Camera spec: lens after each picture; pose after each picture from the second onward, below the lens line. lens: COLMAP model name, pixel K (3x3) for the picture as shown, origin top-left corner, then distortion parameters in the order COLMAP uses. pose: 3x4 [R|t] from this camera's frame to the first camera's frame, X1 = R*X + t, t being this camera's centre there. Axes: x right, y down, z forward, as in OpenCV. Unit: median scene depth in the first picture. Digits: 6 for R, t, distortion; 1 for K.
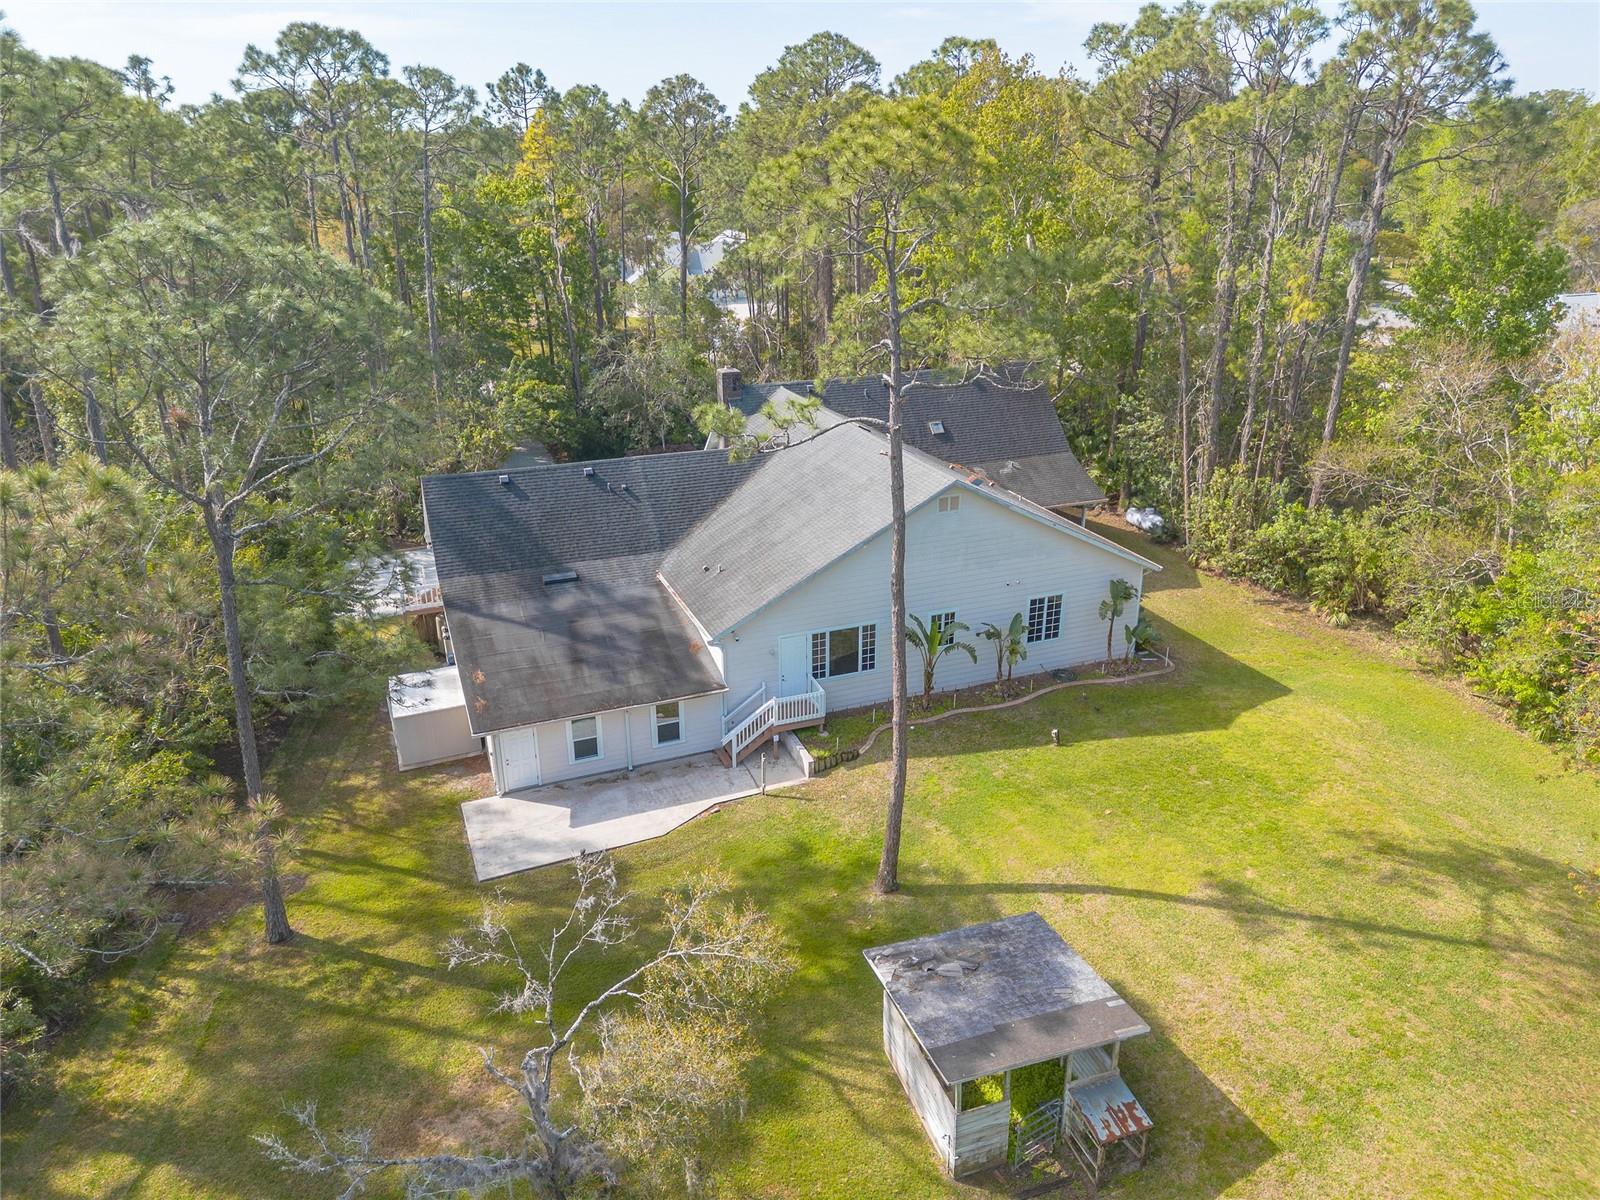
lens RADIAL K [[1136.7, 0, 813.0], [0, 1136.7, 609.8], [0, 0, 1]] dist [0.023327, -0.012385]
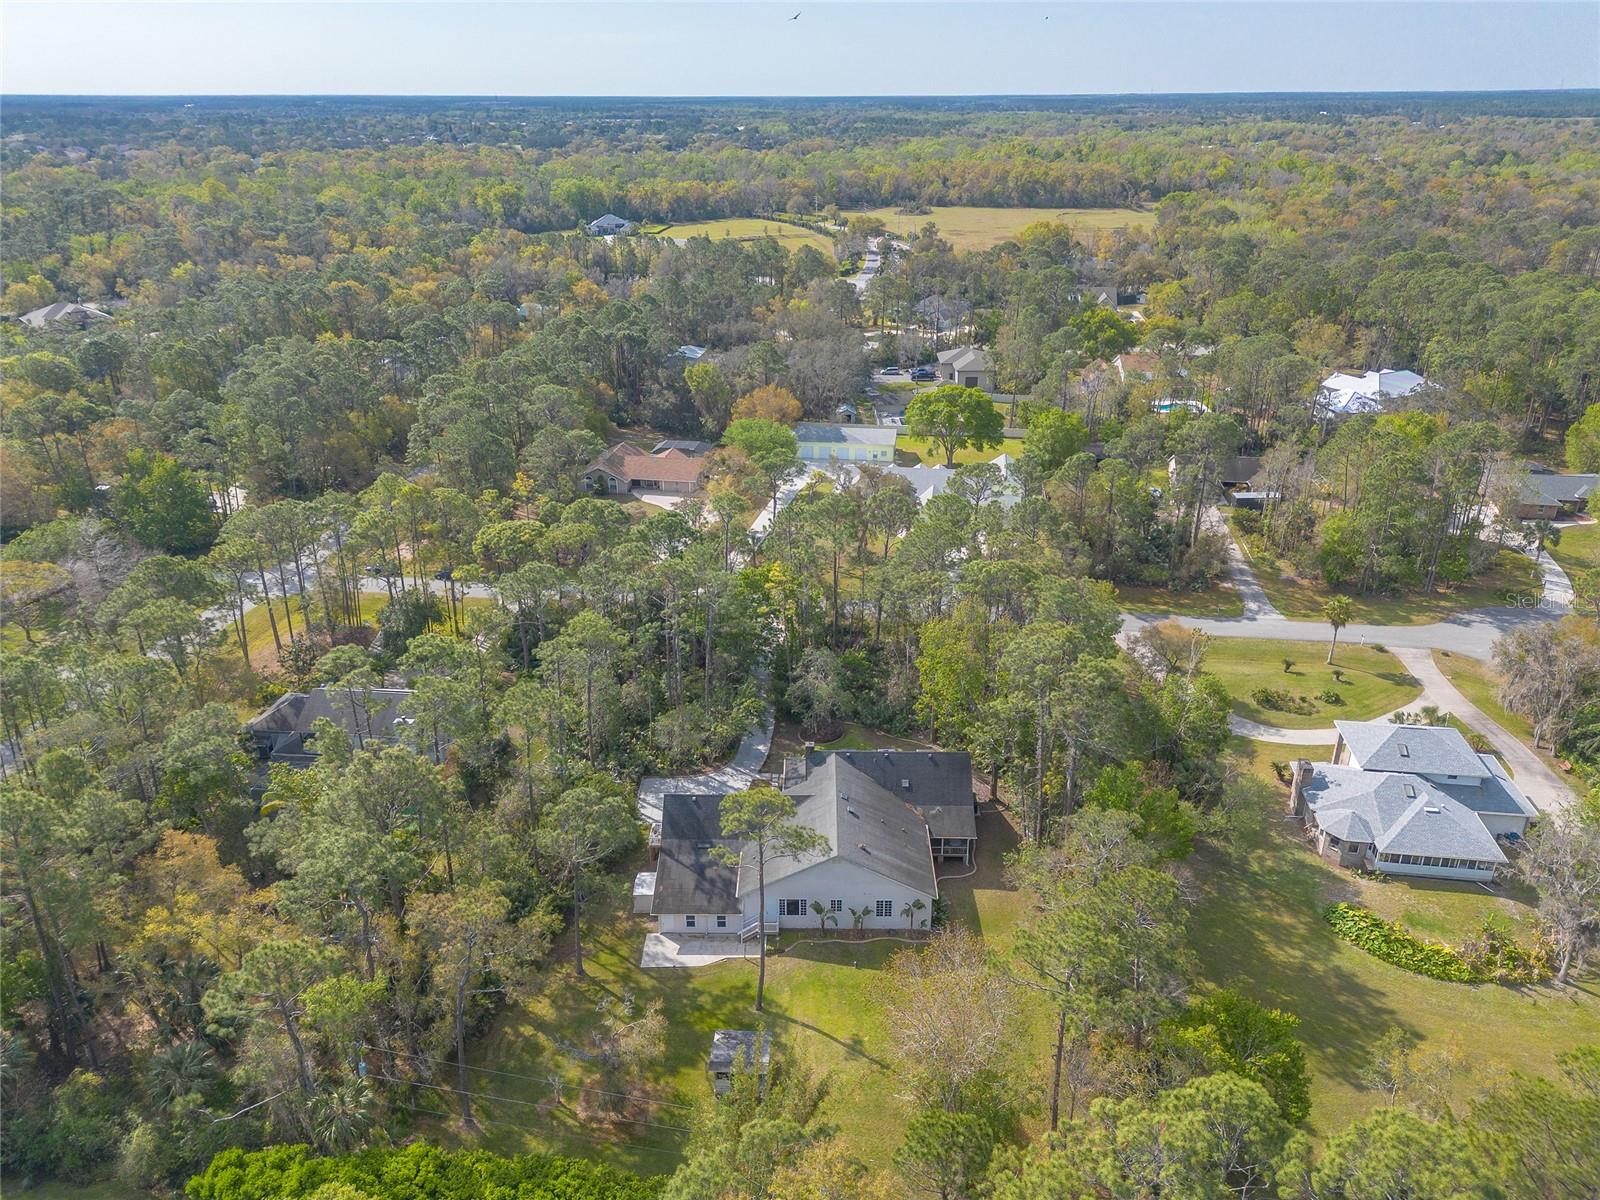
lens RADIAL K [[1136.7, 0, 800.3], [0, 1136.7, 589.1], [0, 0, 1]] dist [0.023327, -0.012385]
pose [[0.922112, 0.152788, -0.355480, 0.922811], [-0.146662, 0.988194, 0.044293, -0.861150], [0.358051, 0.011292, 0.933634, -1.539196]]
